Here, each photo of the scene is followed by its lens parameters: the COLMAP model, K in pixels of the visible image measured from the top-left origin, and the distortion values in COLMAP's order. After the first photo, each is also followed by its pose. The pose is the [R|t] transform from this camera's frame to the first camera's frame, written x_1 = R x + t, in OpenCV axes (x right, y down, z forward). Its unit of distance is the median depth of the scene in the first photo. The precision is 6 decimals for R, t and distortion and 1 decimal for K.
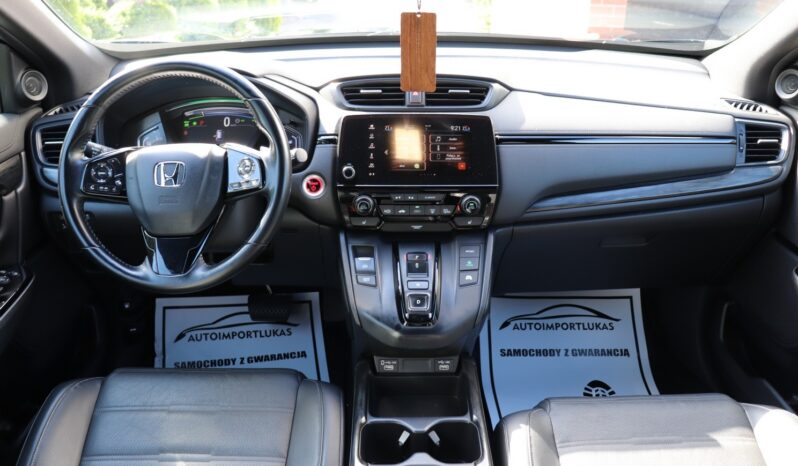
lens RADIAL K [[651.4, 0, 397.2], [0, 651.4, 218.1], [0, 0, 1]] dist [-0.180209, 0.132883]
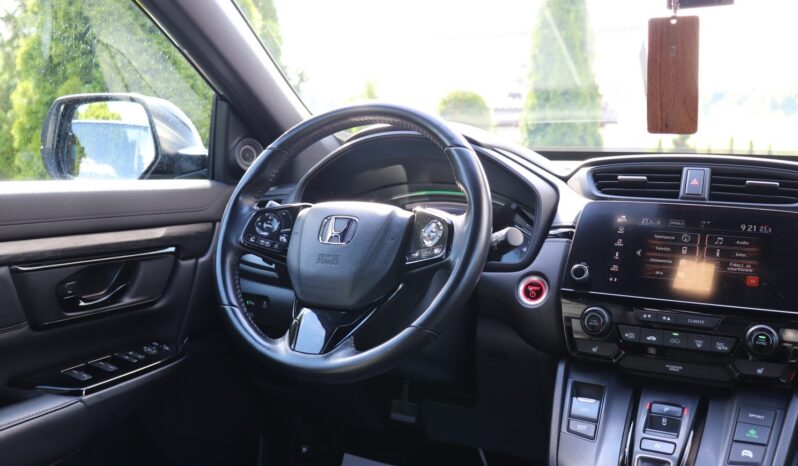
lens RADIAL K [[777.3, 0, 399.0], [0, 777.3, 233.0], [0, 0, 1]] dist [-0.167242, 0.263817]
pose [[0.889096, 0.067018, -0.452788, 0.125975], [-0.205409, 0.942439, -0.263850, 0.149603], [0.409042, 0.327594, 0.851684, 0.185900]]
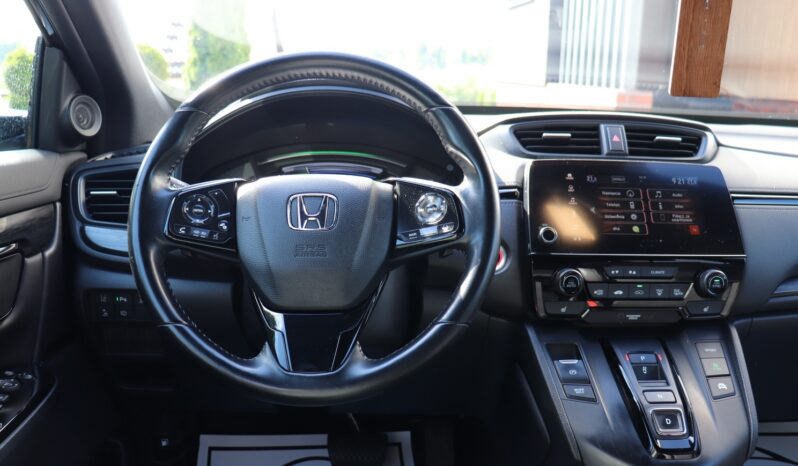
lens RADIAL K [[651.4, 0, 397.2], [0, 651.4, 218.1], [0, 0, 1]] dist [-0.180209, 0.132883]
pose [[0.999526, 0.016185, 0.026182, -0.251141], [-0.009360, 0.970134, -0.242389, 0.080697], [-0.029323, 0.242029, 0.969826, 0.323971]]
